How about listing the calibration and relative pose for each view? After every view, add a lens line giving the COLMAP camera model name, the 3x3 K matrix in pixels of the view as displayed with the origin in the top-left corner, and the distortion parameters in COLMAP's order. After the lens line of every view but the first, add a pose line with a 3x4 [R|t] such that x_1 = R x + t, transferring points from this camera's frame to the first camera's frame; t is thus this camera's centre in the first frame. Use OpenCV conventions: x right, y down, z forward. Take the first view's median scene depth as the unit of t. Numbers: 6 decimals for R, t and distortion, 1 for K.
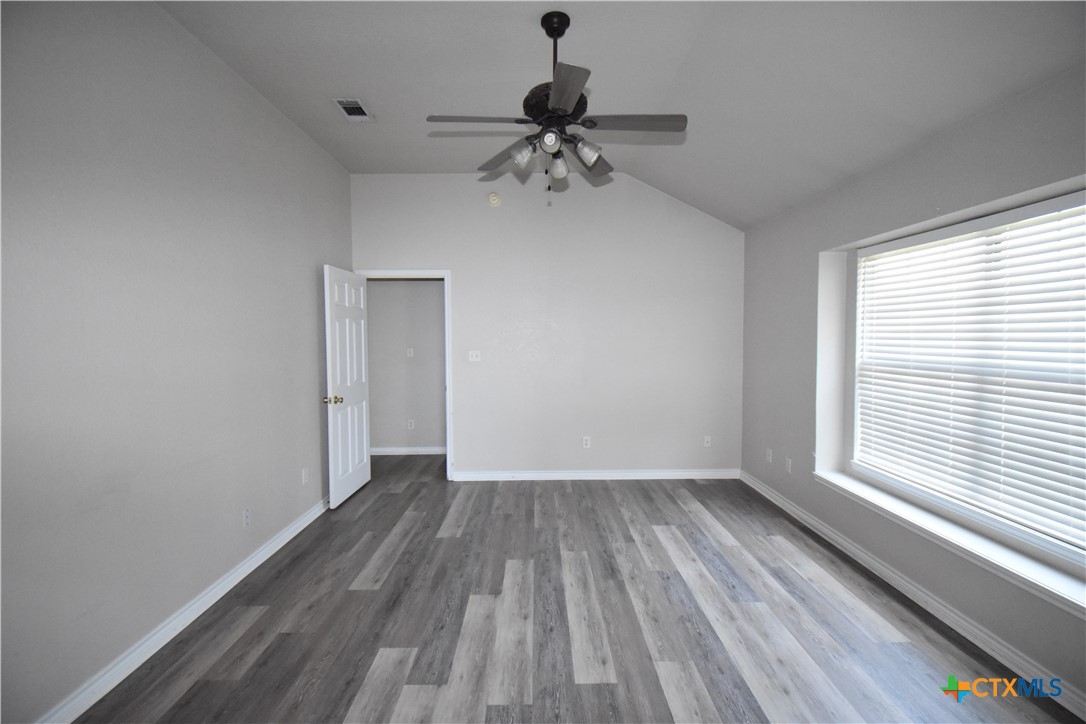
lens RADIAL K [[476.3, 0, 541.8], [0, 476.3, 361.7], [0, 0, 1]] dist [-0.006736, -0.004275]
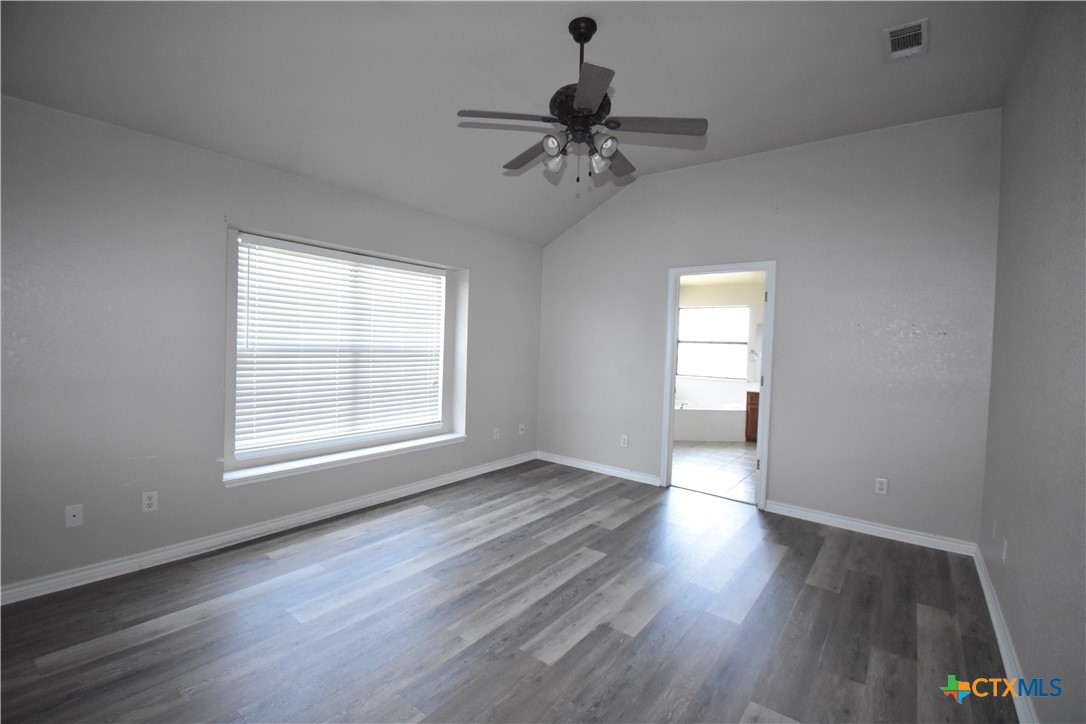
lens RADIAL K [[476.3, 0, 539.3], [0, 476.3, 357.7], [0, 0, 1]] dist [-0.006736, -0.004275]
pose [[-0.785449, -0.039256, 0.617680, -0.533628], [0.004663, 0.997583, 0.069331, -0.058818], [-0.618909, 0.057336, -0.783367, 1.785028]]
